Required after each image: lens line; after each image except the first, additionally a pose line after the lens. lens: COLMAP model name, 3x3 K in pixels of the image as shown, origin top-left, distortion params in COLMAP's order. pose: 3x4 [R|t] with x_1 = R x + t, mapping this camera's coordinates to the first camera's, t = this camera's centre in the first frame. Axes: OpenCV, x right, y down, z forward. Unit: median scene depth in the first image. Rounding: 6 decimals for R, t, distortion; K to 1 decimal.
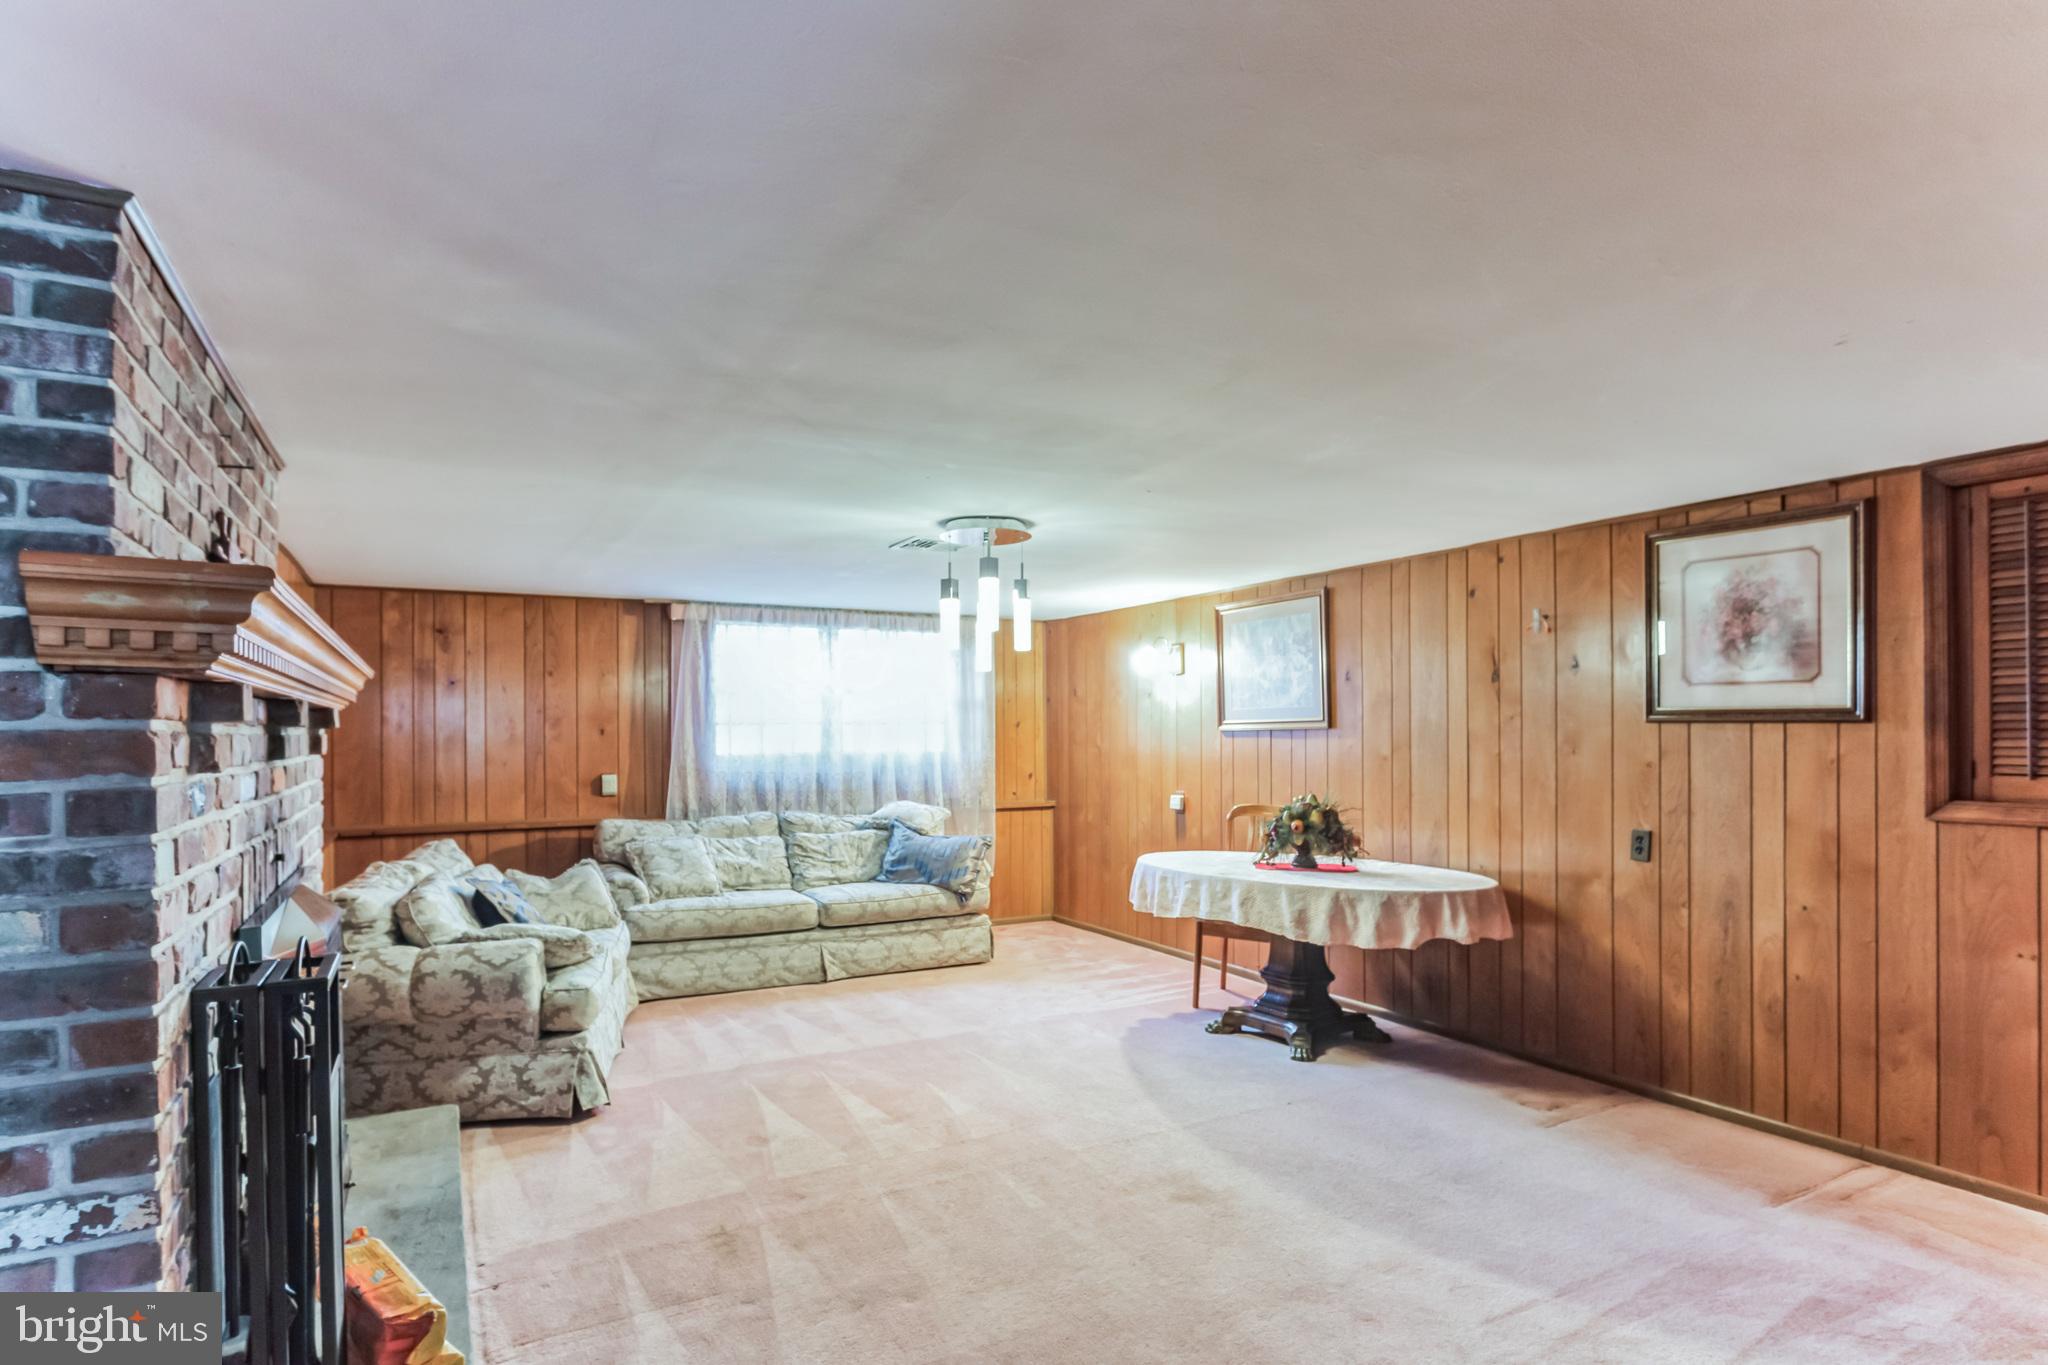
lens RADIAL K [[1049.5, 0, 1023.7], [0, 1049.5, 707.6], [0, 0, 1]] dist [-0.018649, 0.000607]
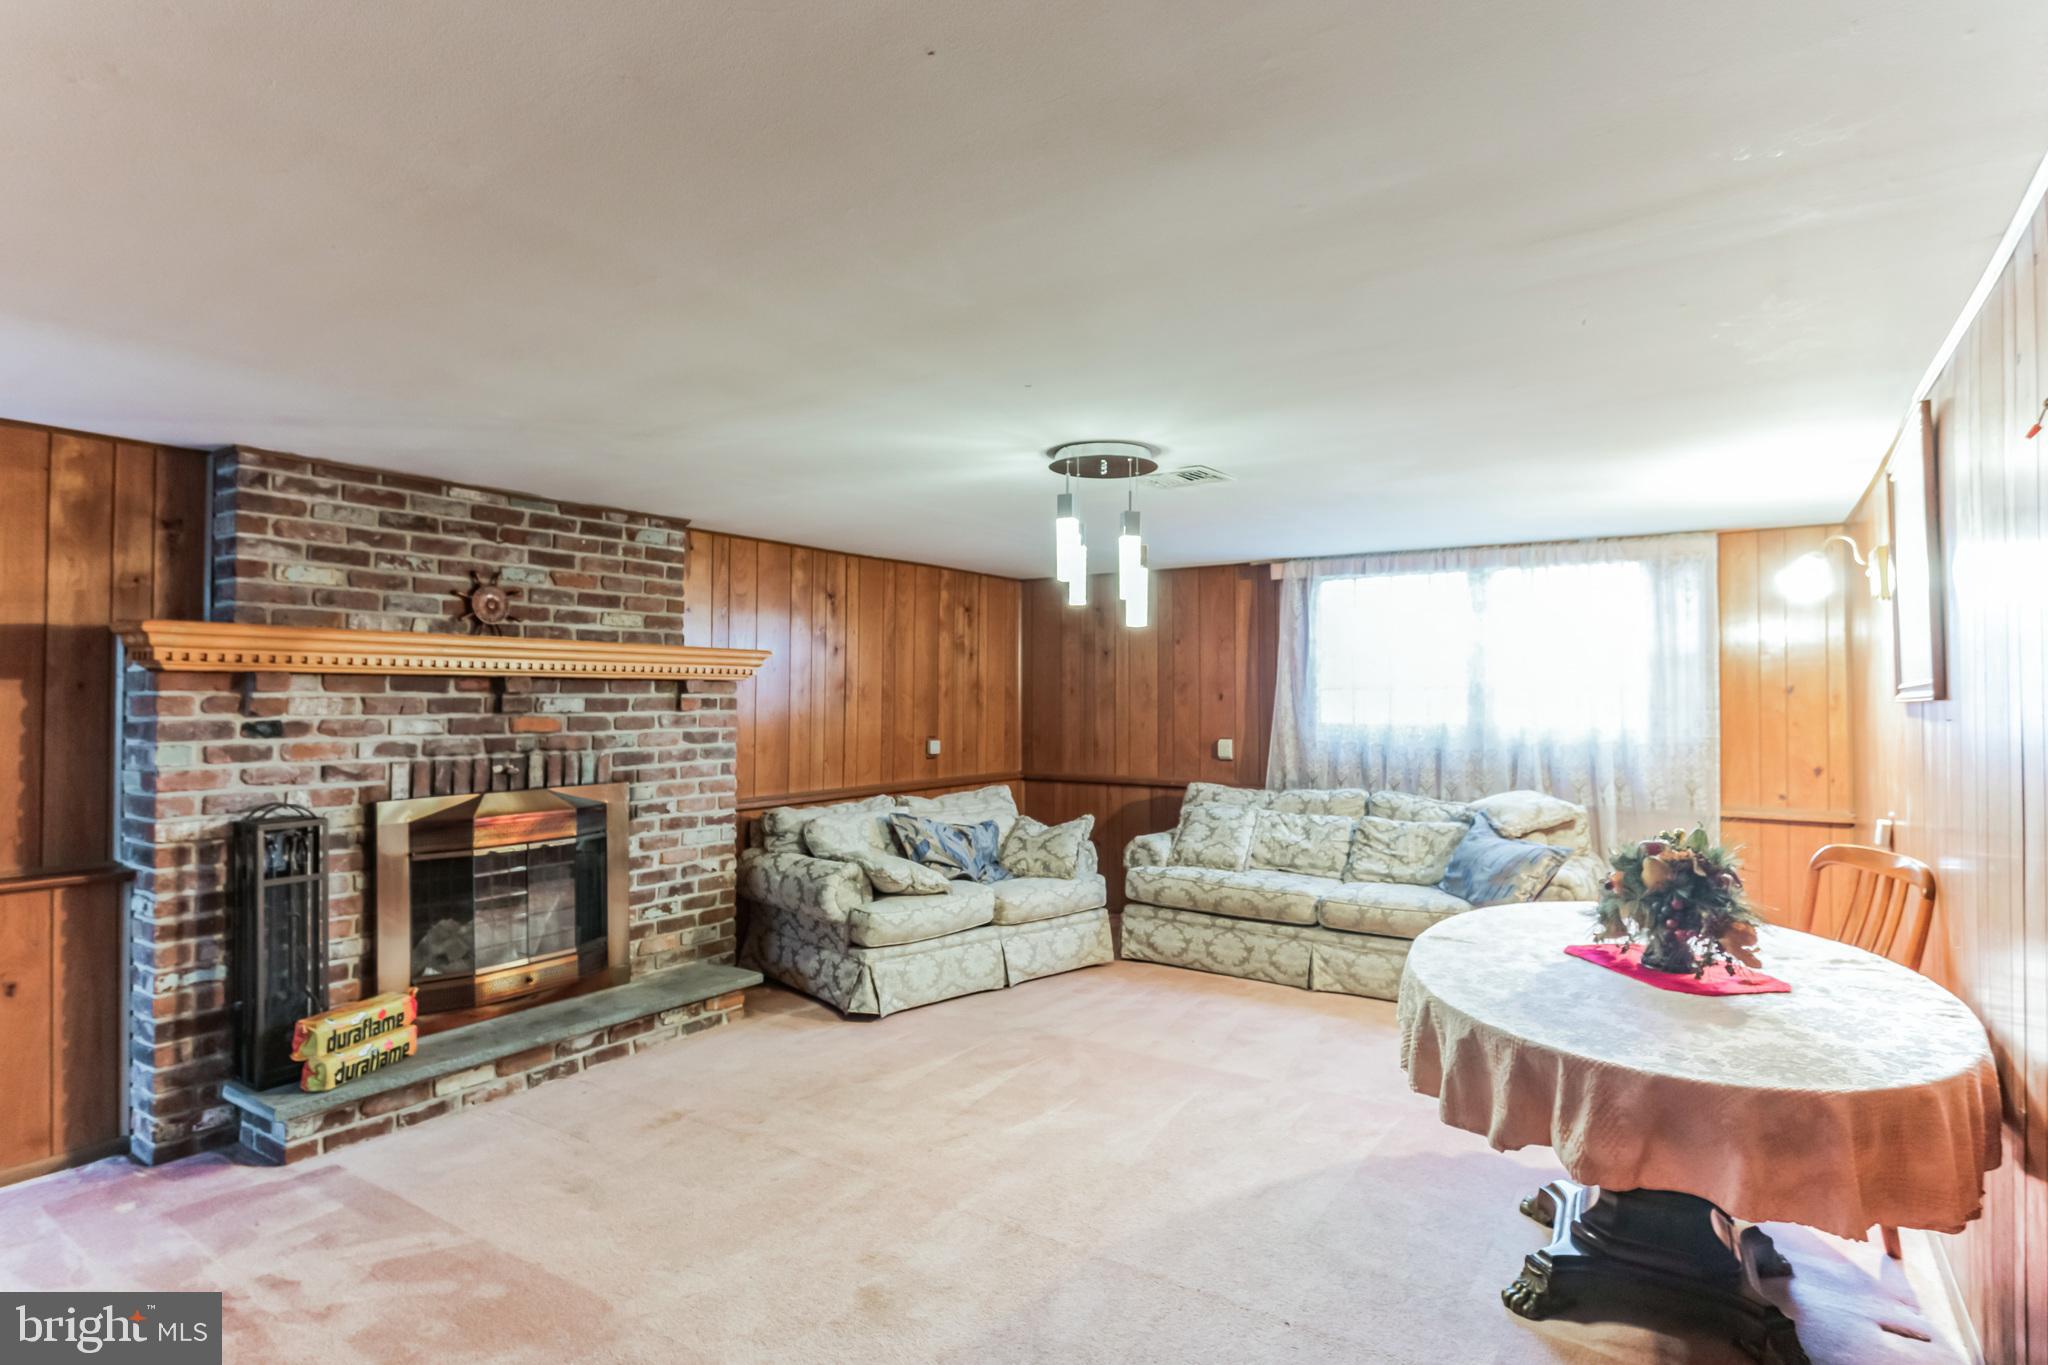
lens RADIAL K [[1081.7, 0, 1027.3], [0, 1081.7, 653.1], [0, 0, 1]] dist [-0.022260, 0.001483]
pose [[0.453777, -0.028171, -0.890670, 0.491517], [0.015008, 0.999600, -0.023970, 0.003304], [0.890989, -0.002490, 0.454018, 0.385592]]
